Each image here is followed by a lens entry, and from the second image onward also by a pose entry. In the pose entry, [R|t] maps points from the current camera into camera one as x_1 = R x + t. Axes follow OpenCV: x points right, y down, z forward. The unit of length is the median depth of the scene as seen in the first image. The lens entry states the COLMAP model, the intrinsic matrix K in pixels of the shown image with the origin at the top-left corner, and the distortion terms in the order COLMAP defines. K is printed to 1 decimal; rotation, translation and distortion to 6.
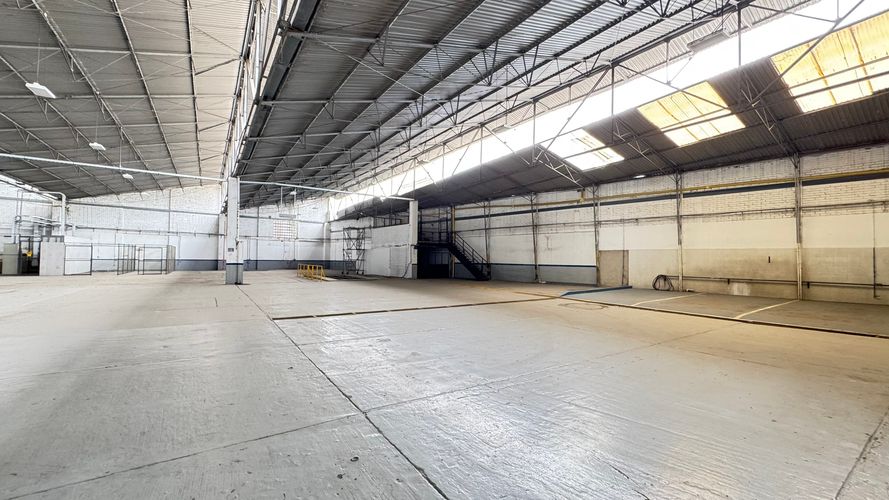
lens RADIAL K [[360.4, 0, 444.4], [0, 360.4, 250.0], [0, 0, 1]] dist [-0.000959, 0.000058]
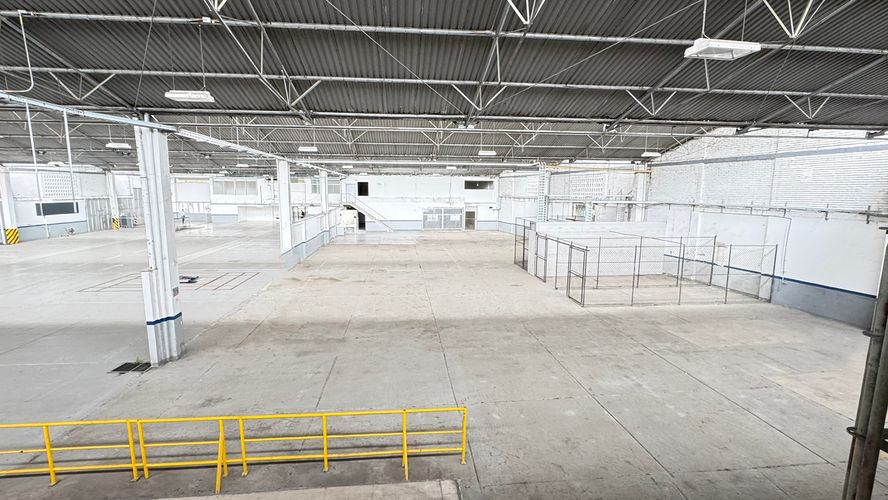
lens RADIAL K [[413.2, 0, 444.0], [0, 413.2, 250.0], [0, 0, 1]] dist [-0.001998, 0.000309]
pose [[-0.464645, 0.106985, -0.879010, -0.308864], [0.005995, 0.993032, 0.117694, -0.108560], [0.885477, 0.049417, -0.462049, 1.601394]]
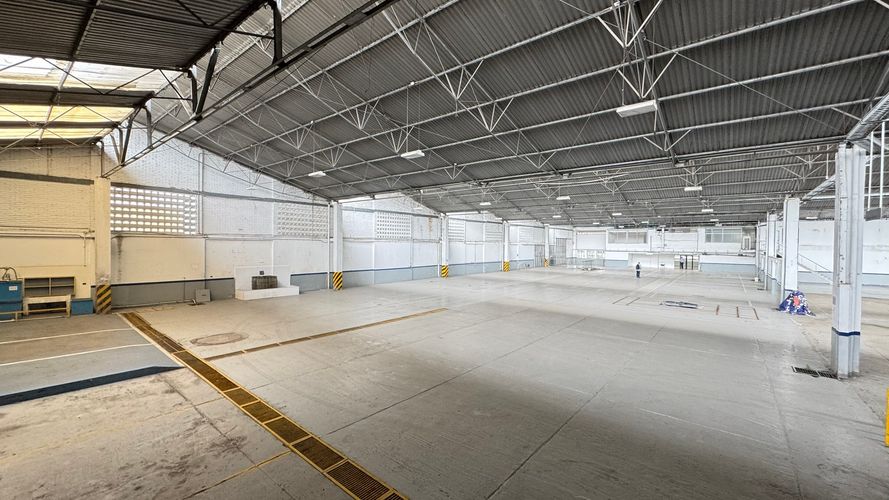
lens RADIAL K [[354.3, 0, 444.5], [0, 354.3, 250.6], [0, 0, 1]] dist [-0.002622, -0.000025]
pose [[-0.954785, -0.020628, -0.296582, 0.058440], [-0.018754, 0.999782, -0.009162, -0.053941], [0.296706, -0.003185, -0.954963, 1.326680]]
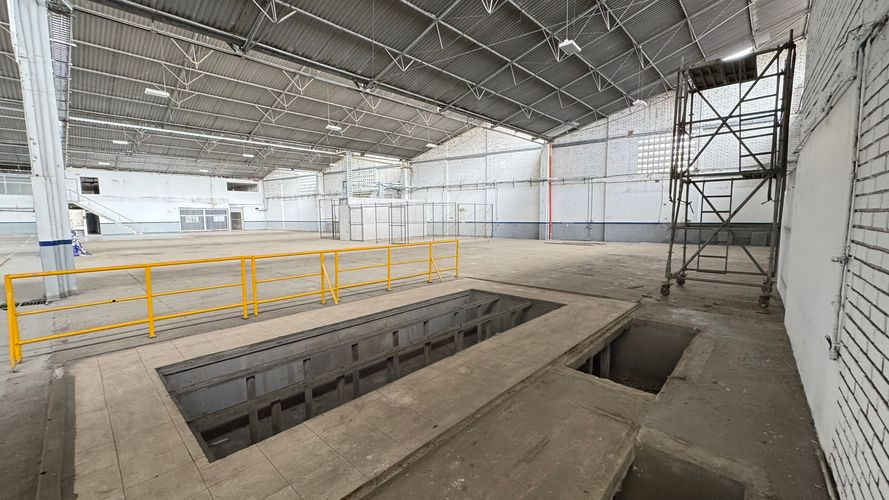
lens RADIAL K [[354.3, 0, 444.5], [0, 354.3, 250.6], [0, 0, 1]] dist [-0.002622, -0.000025]
pose [[0.232905, 0.078697, -0.969310, -0.150236], [0.034221, 0.995440, 0.089041, 0.030843], [0.971897, -0.053909, 0.229150, 1.342505]]
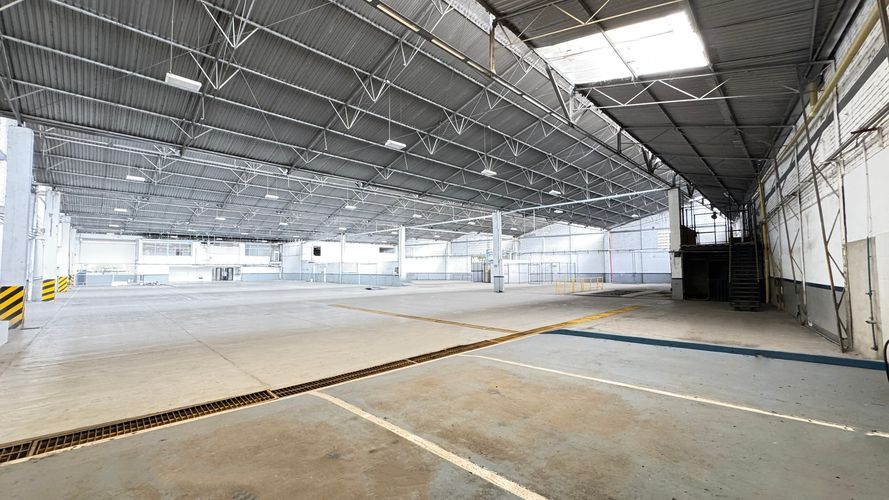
lens RADIAL K [[356.6, 0, 443.9], [0, 356.6, 269.3], [0, 0, 1]] dist [-0.001846, -0.000094]
pose [[0.193915, -0.014543, -0.980911, 0.696518], [0.032732, 0.999429, -0.008347, 0.015596], [0.980472, -0.030488, 0.194280, 0.559270]]
